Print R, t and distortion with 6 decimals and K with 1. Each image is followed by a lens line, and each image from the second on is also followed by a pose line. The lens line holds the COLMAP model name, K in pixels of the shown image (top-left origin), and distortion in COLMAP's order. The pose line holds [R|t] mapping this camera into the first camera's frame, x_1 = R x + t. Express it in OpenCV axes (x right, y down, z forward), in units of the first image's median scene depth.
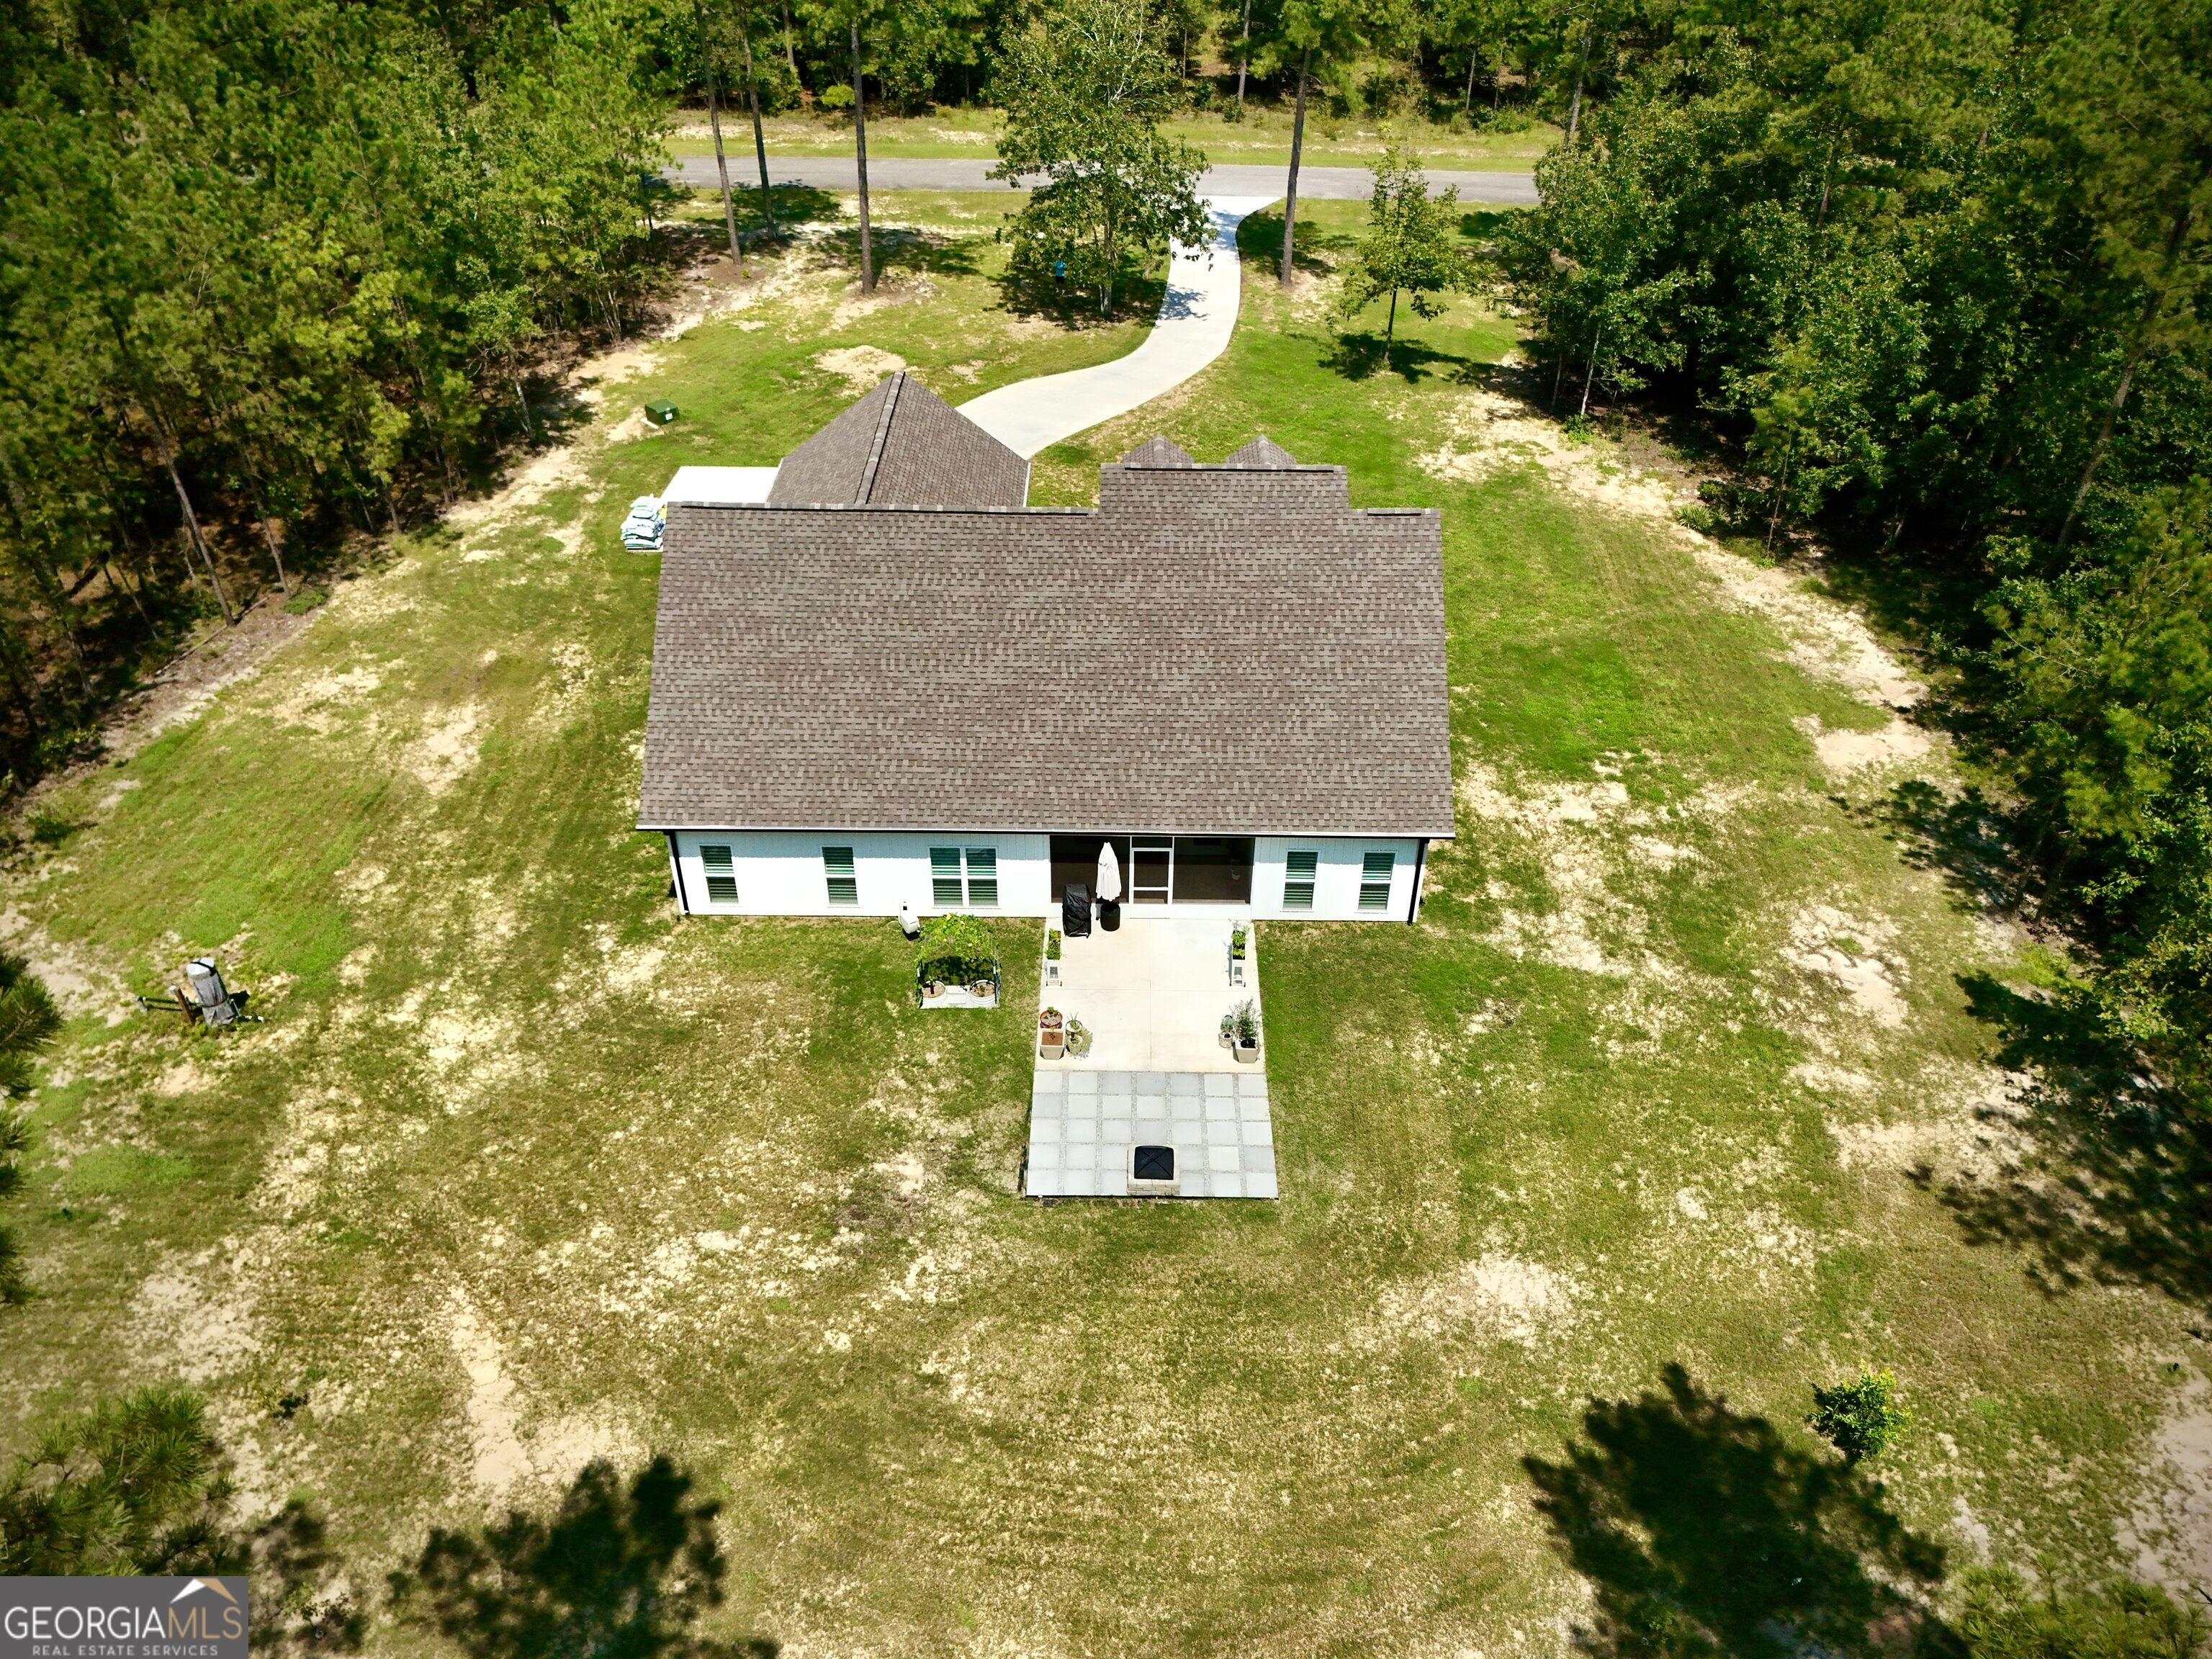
lens RADIAL K [[1638.0, 0, 1111.2], [0, 1638.0, 829.7], [0, 0, 1]] dist [0.057887, -0.052838]
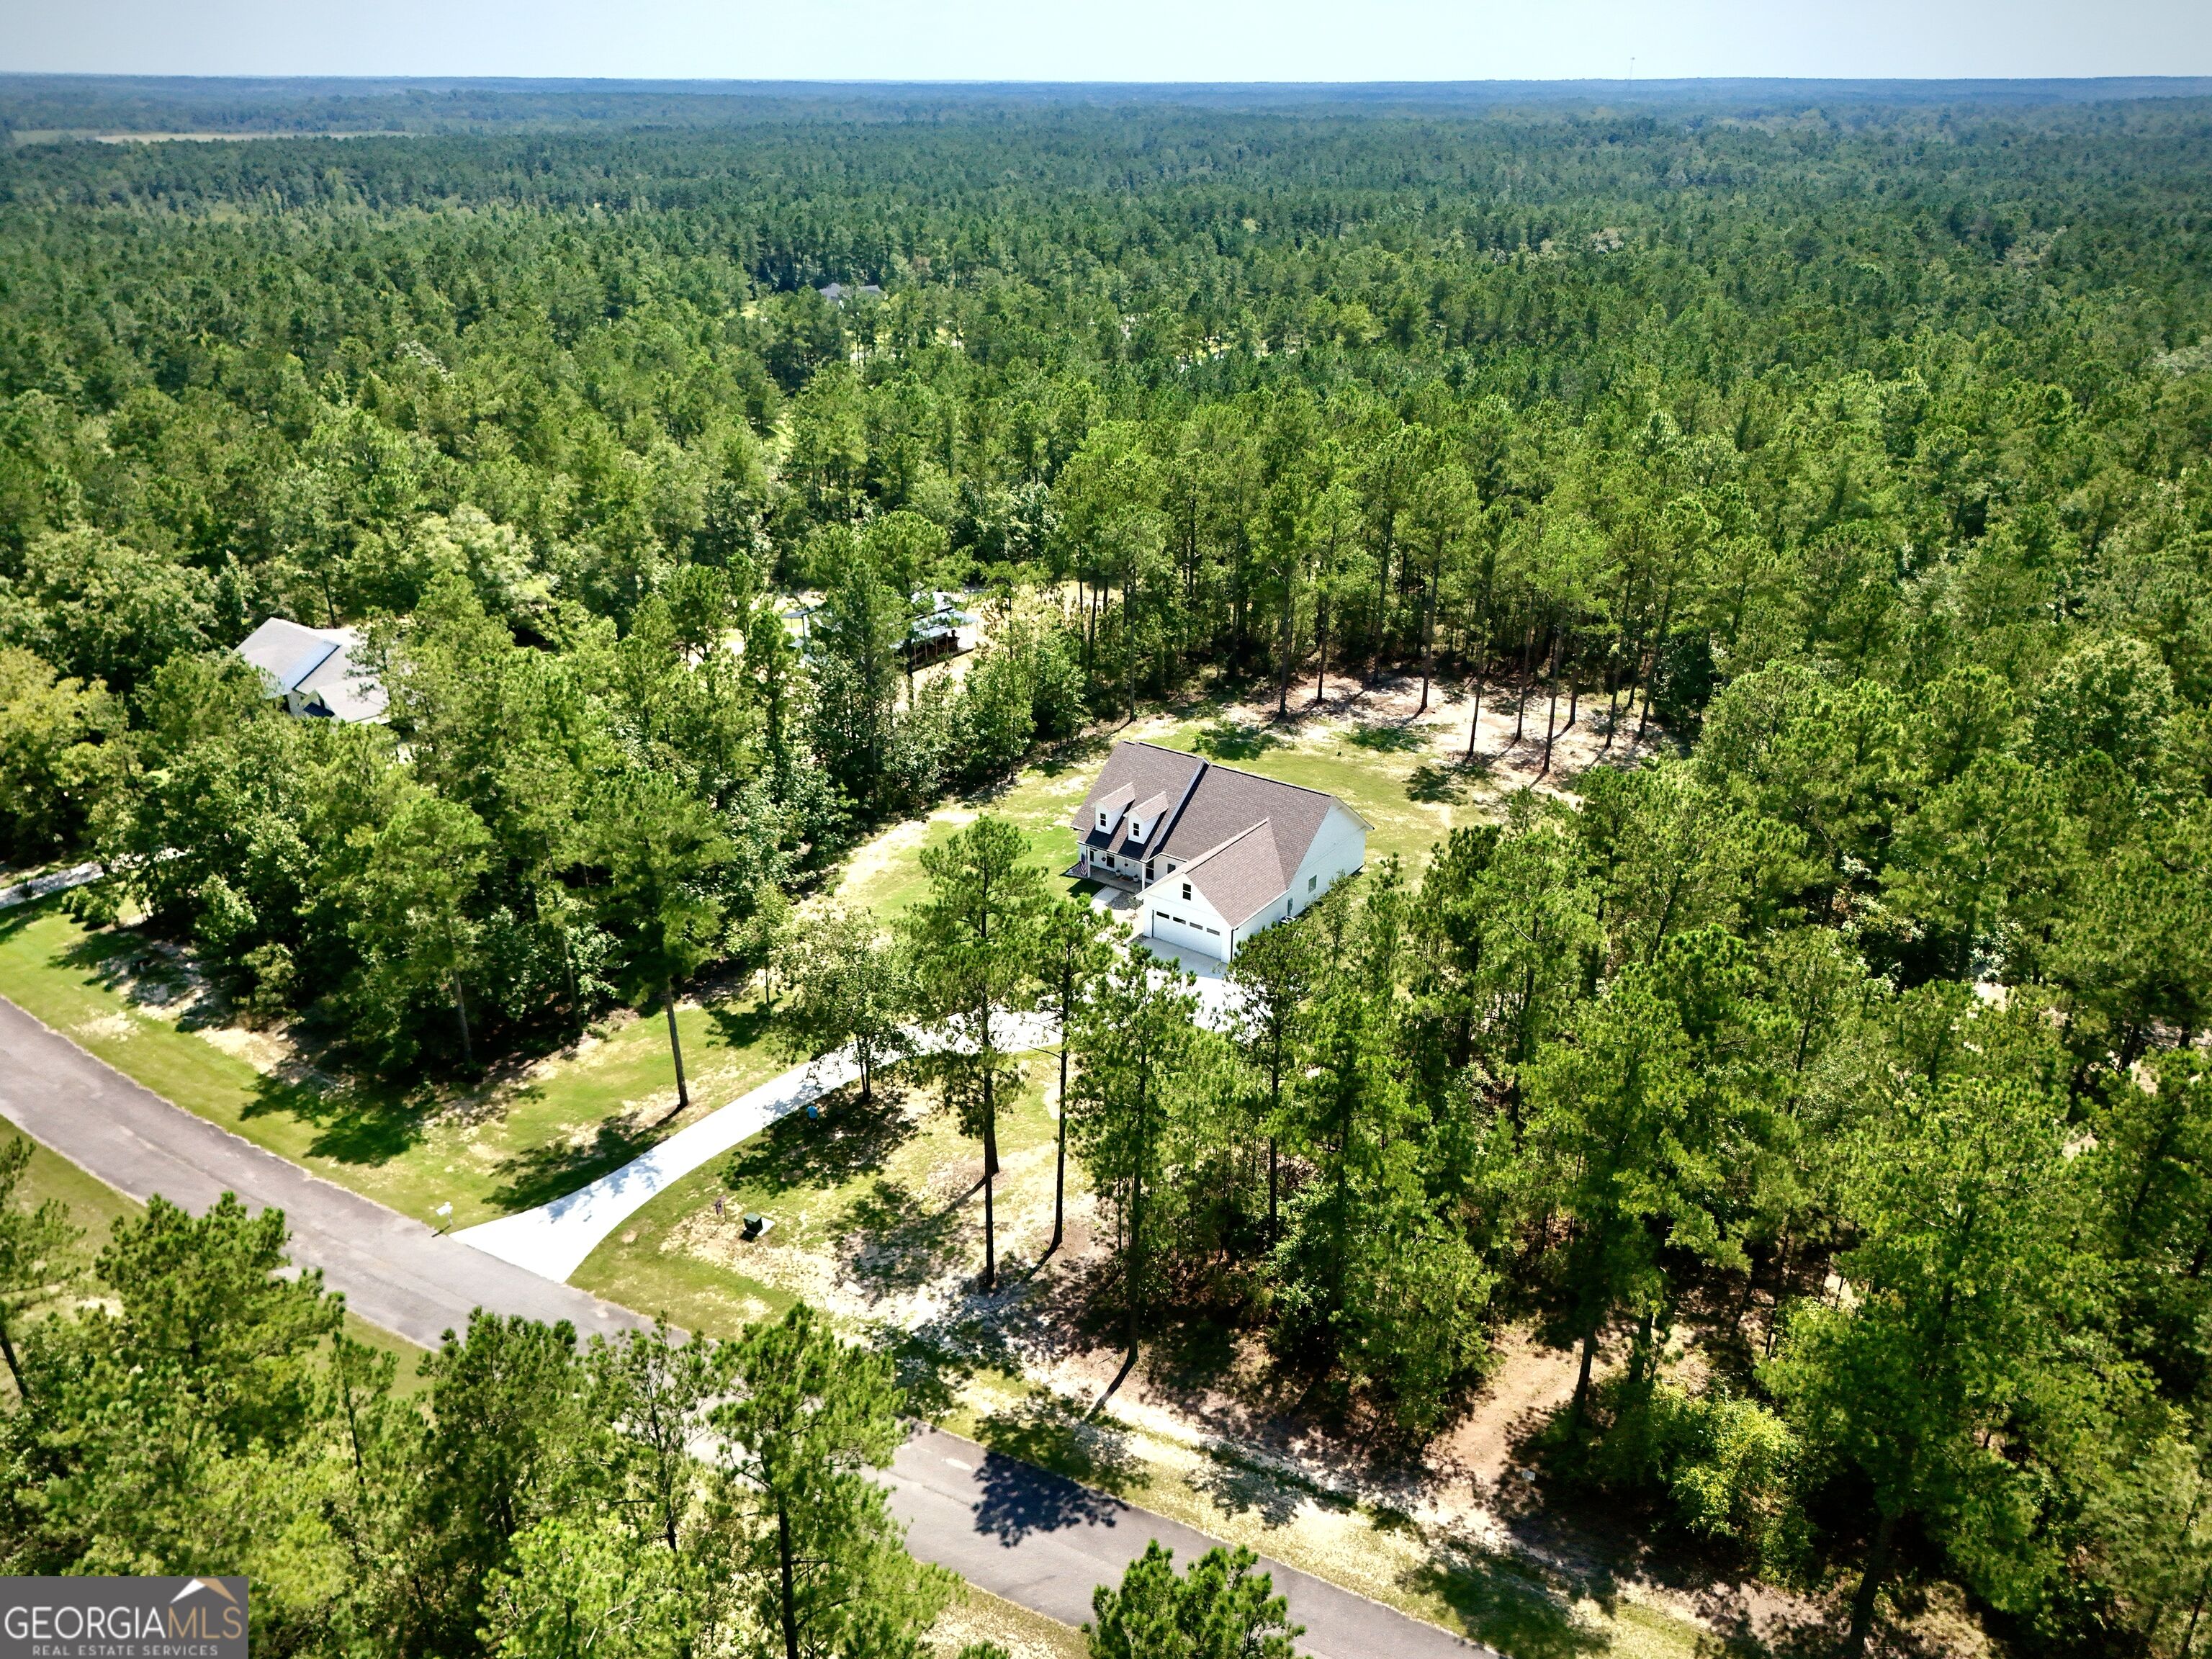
lens RADIAL K [[1638.0, 0, 1099.0], [0, 1638.0, 812.4], [0, 0, 1]] dist [0.057887, -0.052838]
pose [[-0.815747, -0.238900, 0.526767, -1.508607], [0.342888, 0.533704, 0.773039, -2.649183], [-0.465816, 0.811226, -0.353451, 2.314101]]
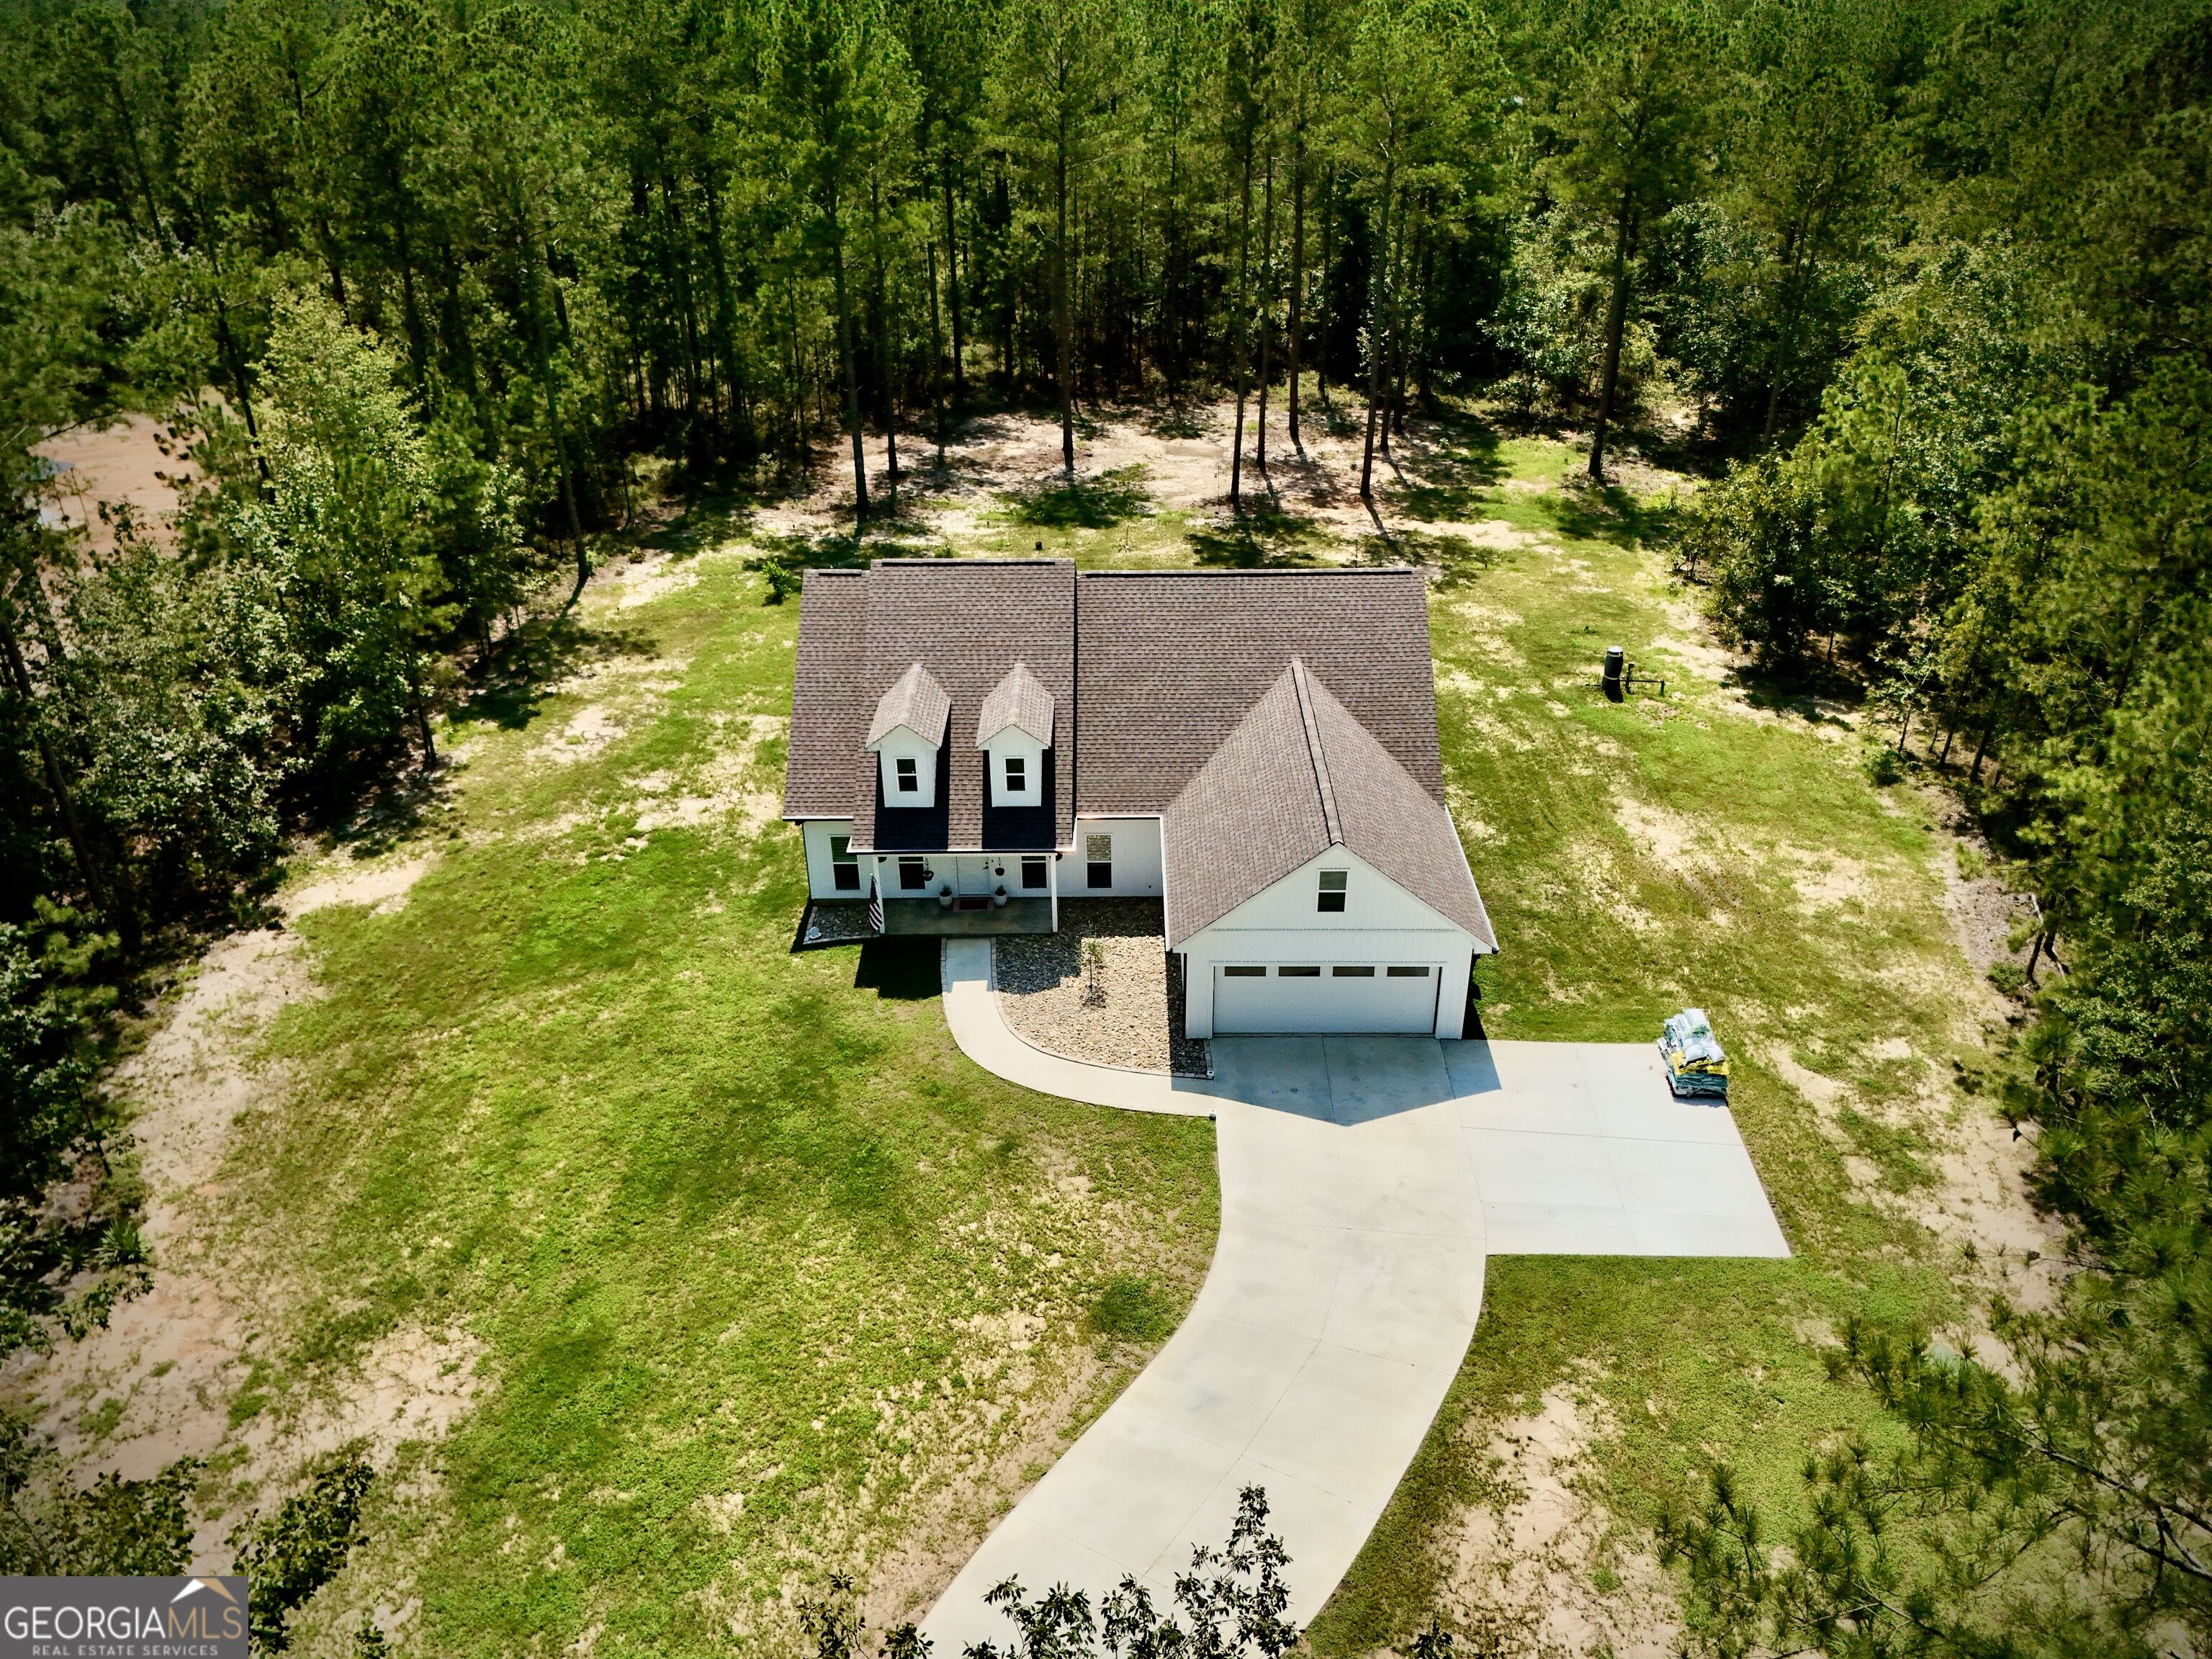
lens RADIAL K [[1638.0, 0, 1113.0], [0, 1638.0, 837.0], [0, 0, 1]] dist [0.057887, -0.052838]
pose [[-0.999982, 0.004750, -0.003698, -0.030497], [-0.001464, 0.404021, 0.914748, -1.287072], [0.005839, 0.914737, -0.404007, 1.735604]]
